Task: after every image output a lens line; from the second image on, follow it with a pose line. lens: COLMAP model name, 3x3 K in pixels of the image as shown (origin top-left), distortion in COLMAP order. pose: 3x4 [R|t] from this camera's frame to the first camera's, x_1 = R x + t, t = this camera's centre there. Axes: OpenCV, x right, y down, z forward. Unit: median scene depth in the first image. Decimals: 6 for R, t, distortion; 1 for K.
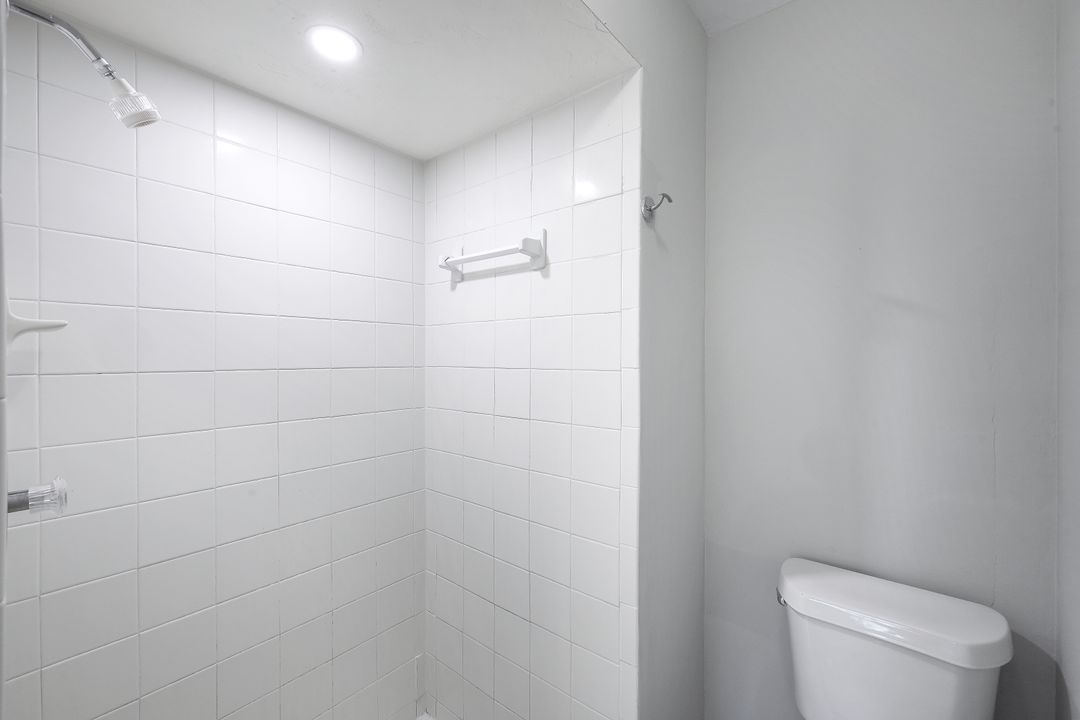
lens RADIAL K [[445.2, 0, 544.5], [0, 445.2, 360.8], [0, 0, 1]] dist [0.001891, 0.000131]
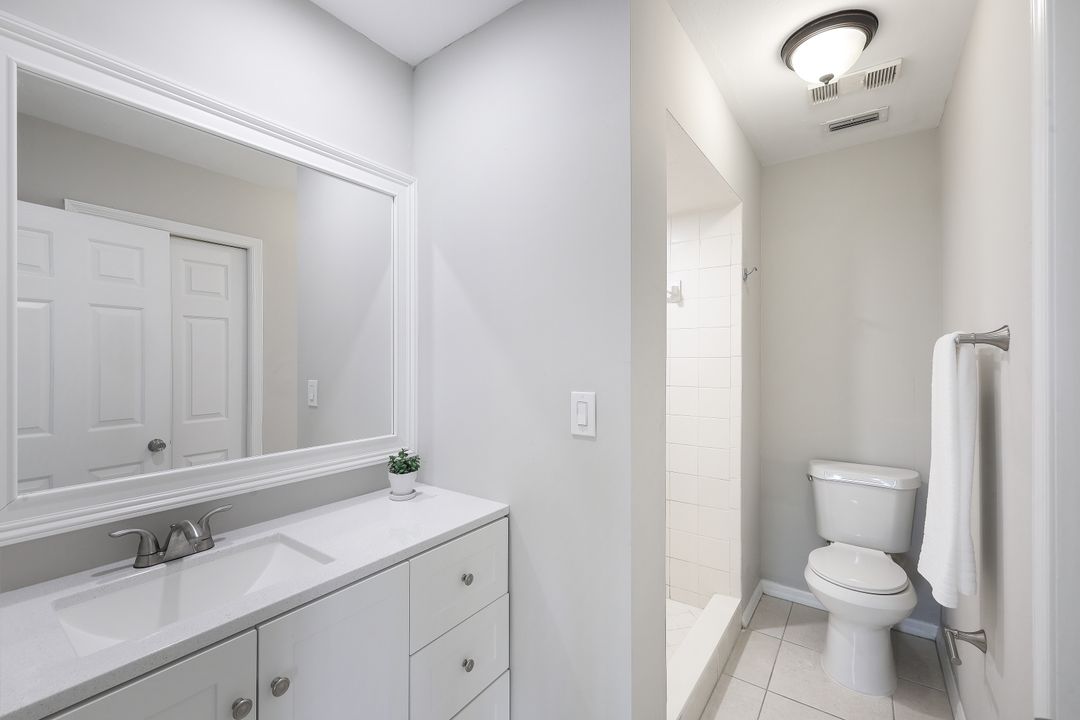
lens RADIAL K [[445.2, 0, 536.4], [0, 445.2, 358.0], [0, 0, 1]] dist [0.001891, 0.000131]
pose [[0.998828, -0.003574, 0.048276, -0.740971], [0.003570, 0.999994, 0.000172, 0.020740], [-0.048276, 0.000001, 0.998834, -0.861325]]
